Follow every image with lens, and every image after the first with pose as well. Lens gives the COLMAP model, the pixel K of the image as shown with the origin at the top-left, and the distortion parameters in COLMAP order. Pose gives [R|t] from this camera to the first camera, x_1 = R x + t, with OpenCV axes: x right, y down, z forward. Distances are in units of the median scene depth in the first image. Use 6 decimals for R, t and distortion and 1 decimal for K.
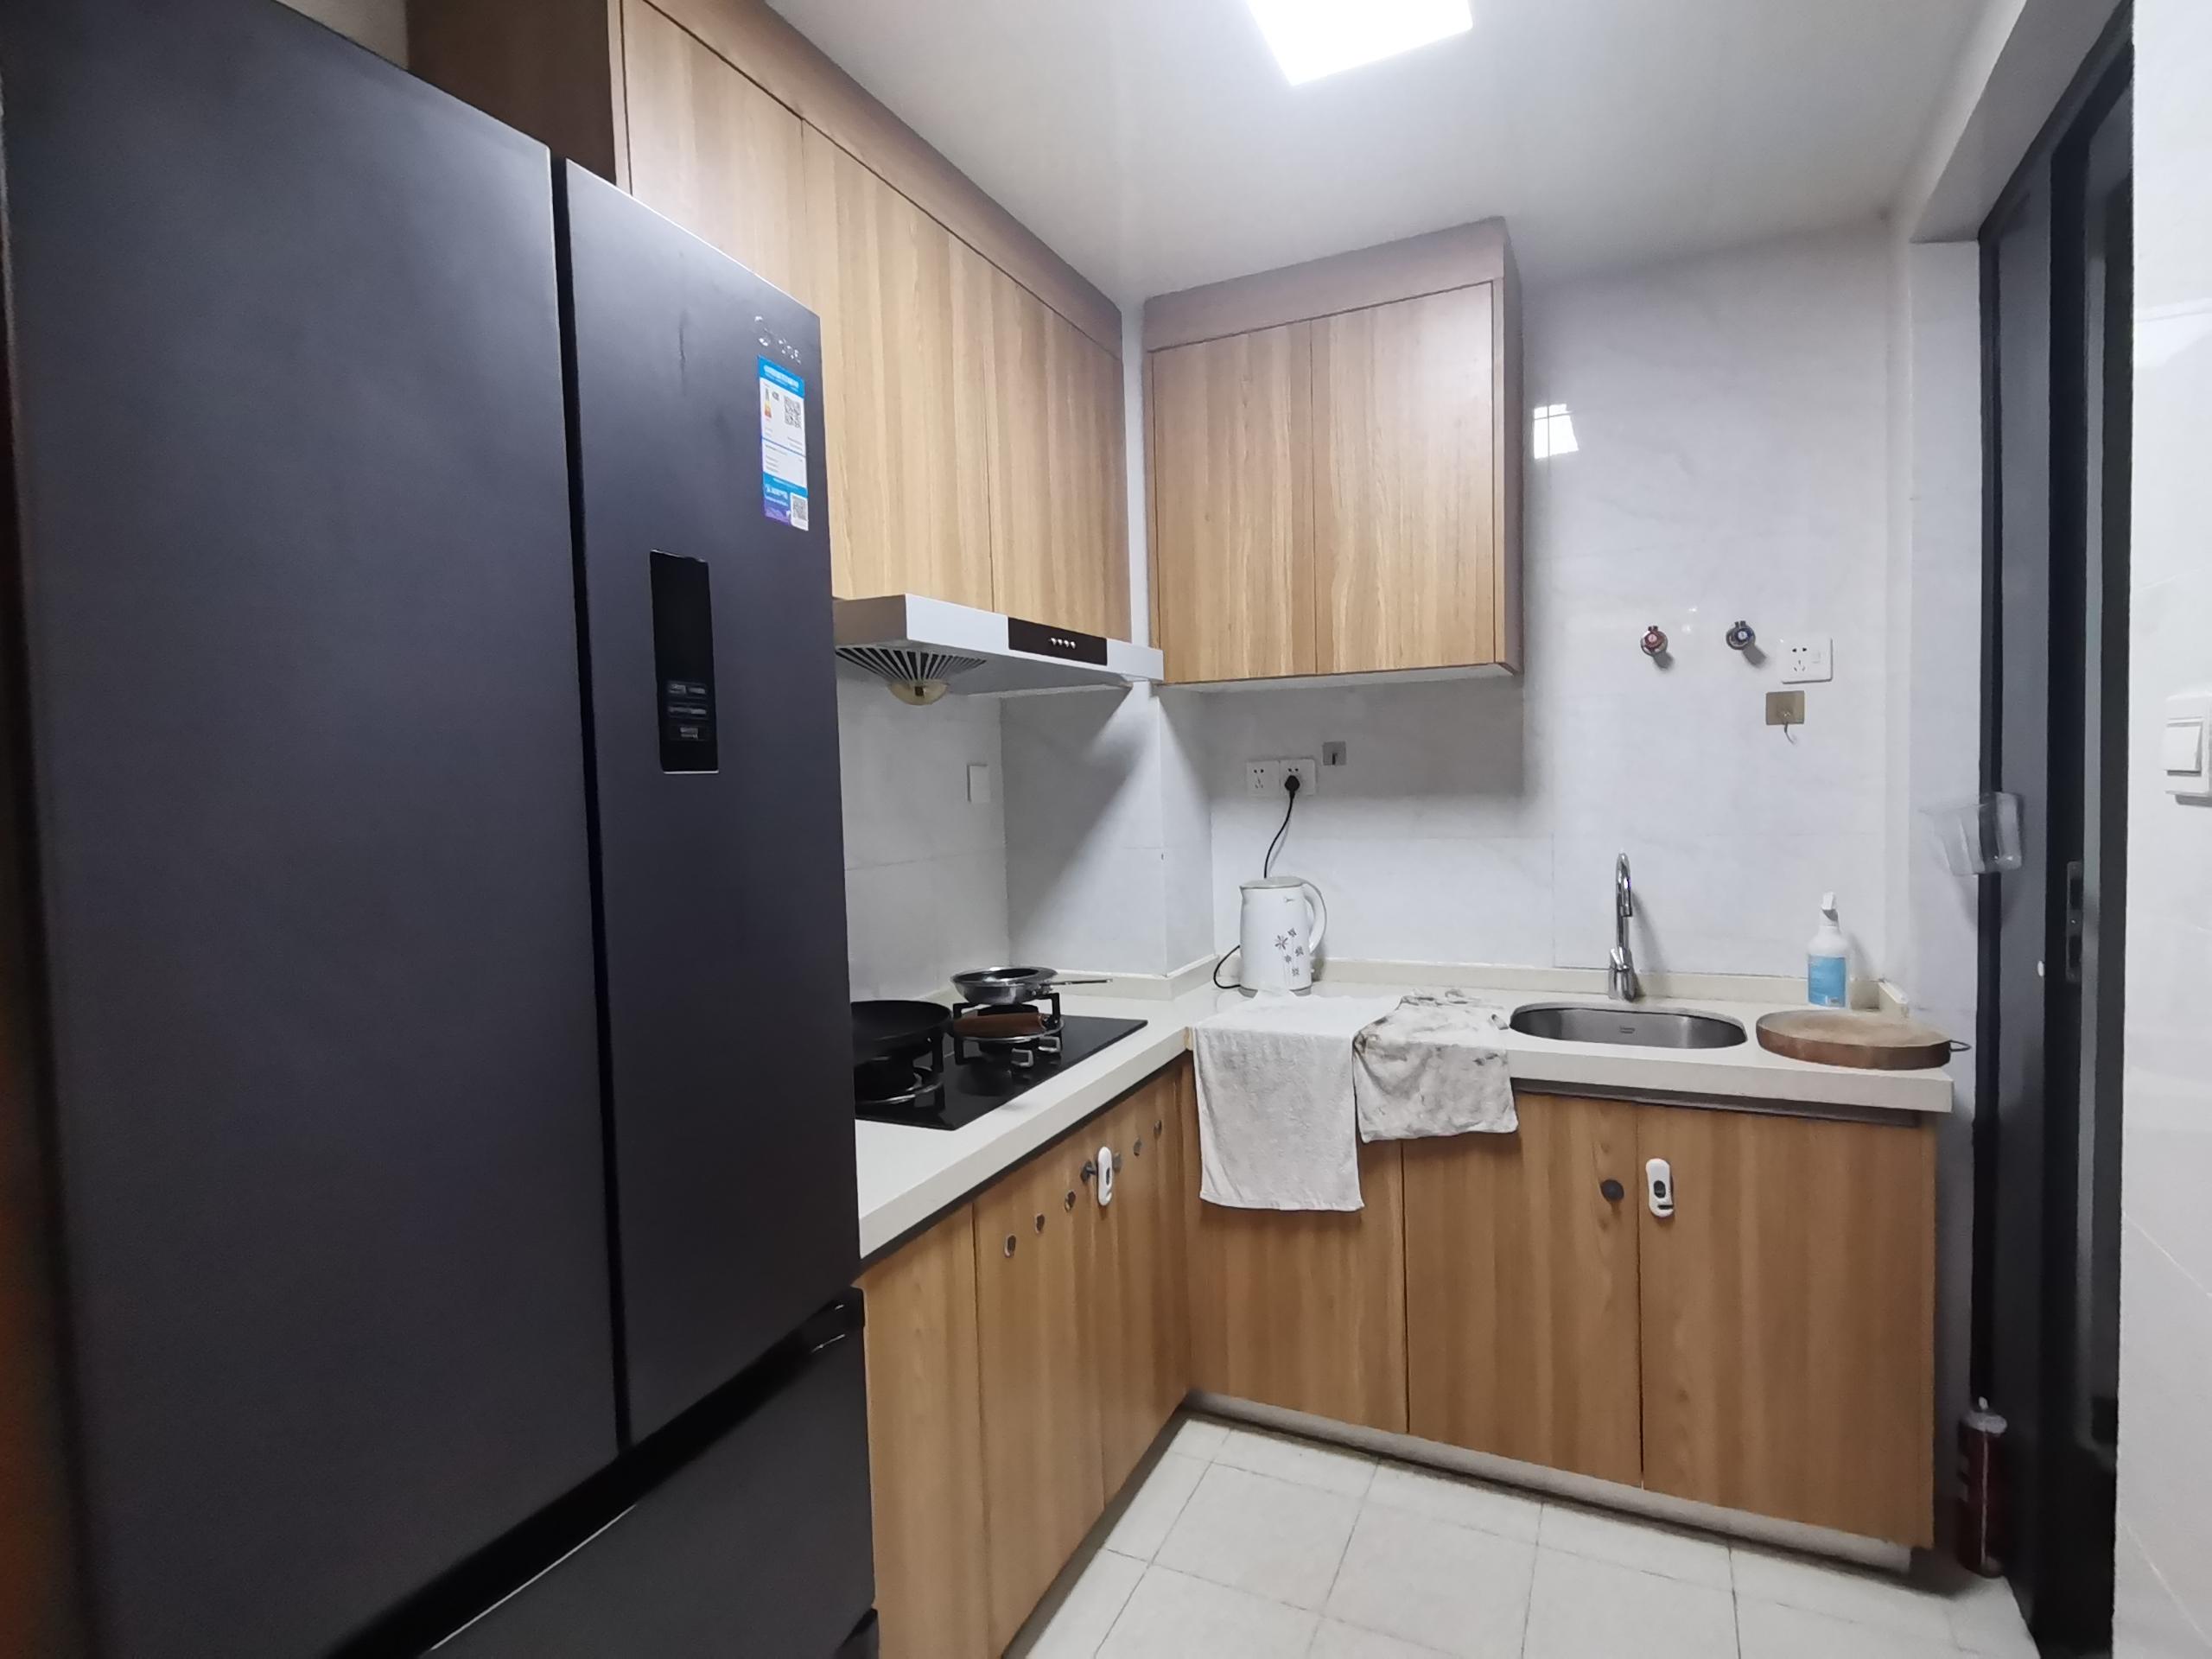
lens RADIAL K [[1115.7, 0, 1115.4], [0, 1115.7, 817.7], [0, 0, 1]] dist [0.016768, 0.000045]
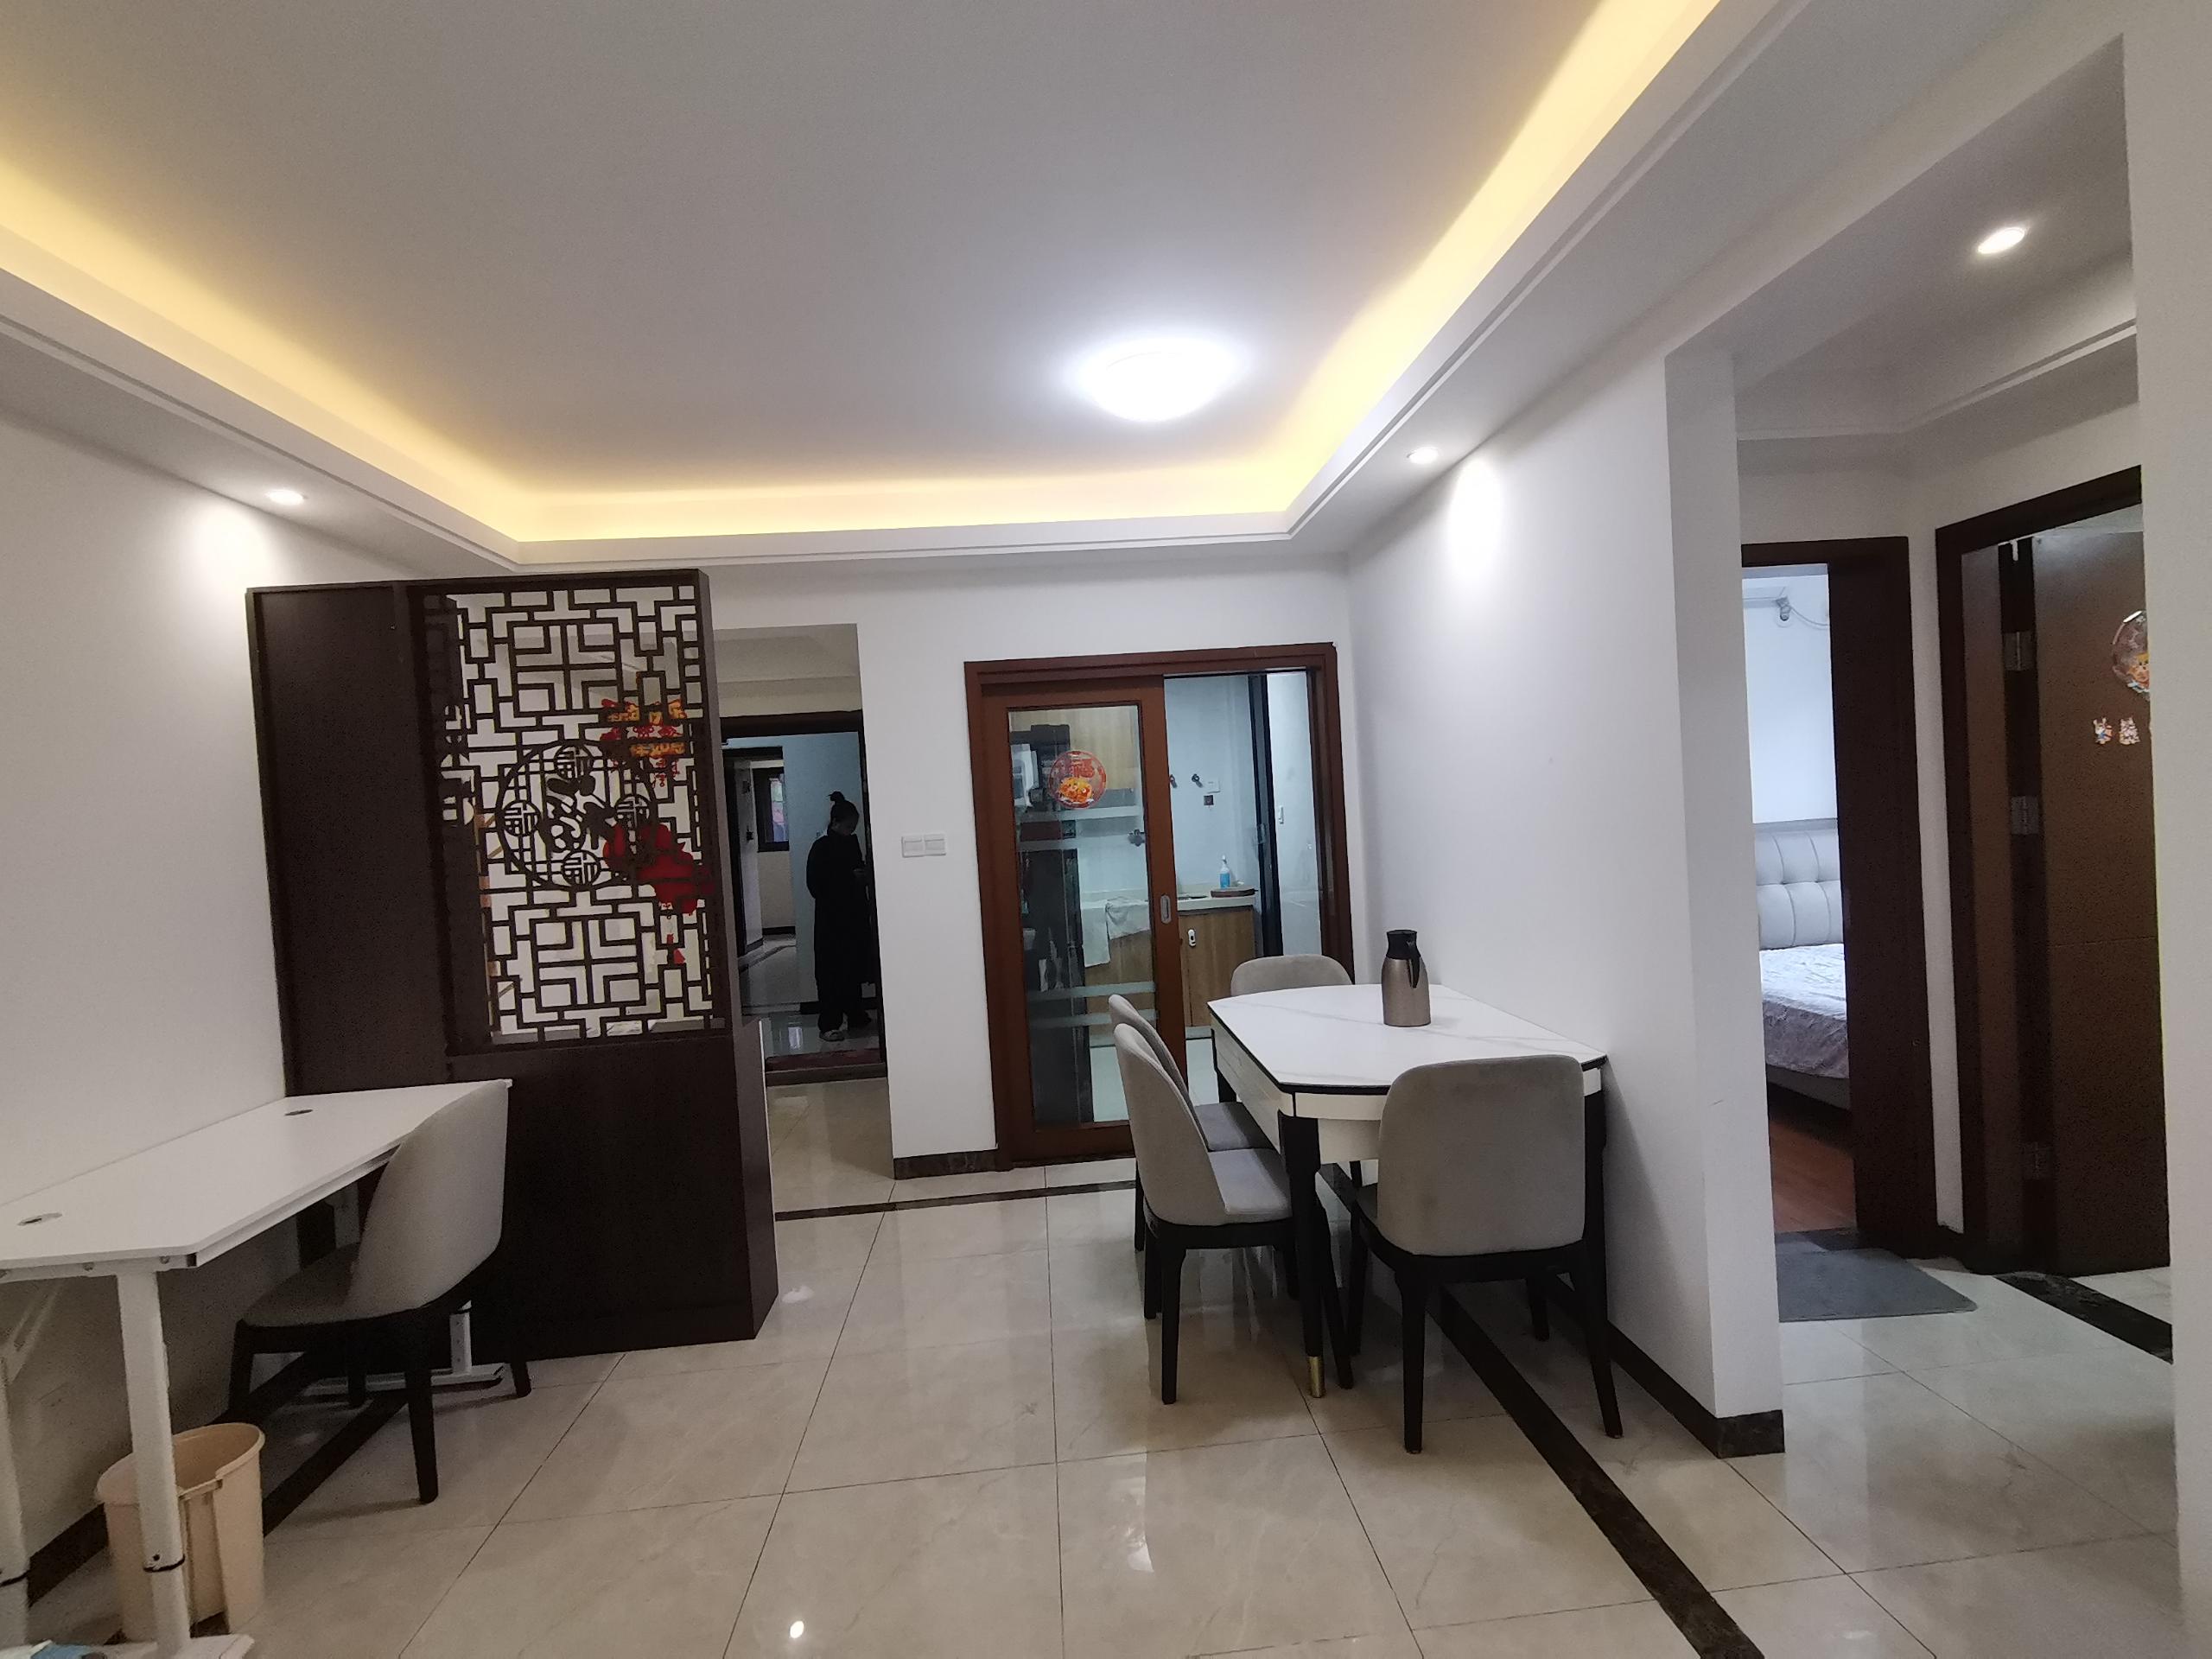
lens RADIAL K [[1112.3, 0, 1102.1], [0, 1112.3, 838.7], [0, 0, 1]] dist [0.010378, -0.000133]
pose [[0.872510, -0.041319, 0.486846, -1.351083], [0.060435, 0.997893, -0.023617, 0.078116], [-0.484844, 0.050028, 0.873169, -1.800204]]
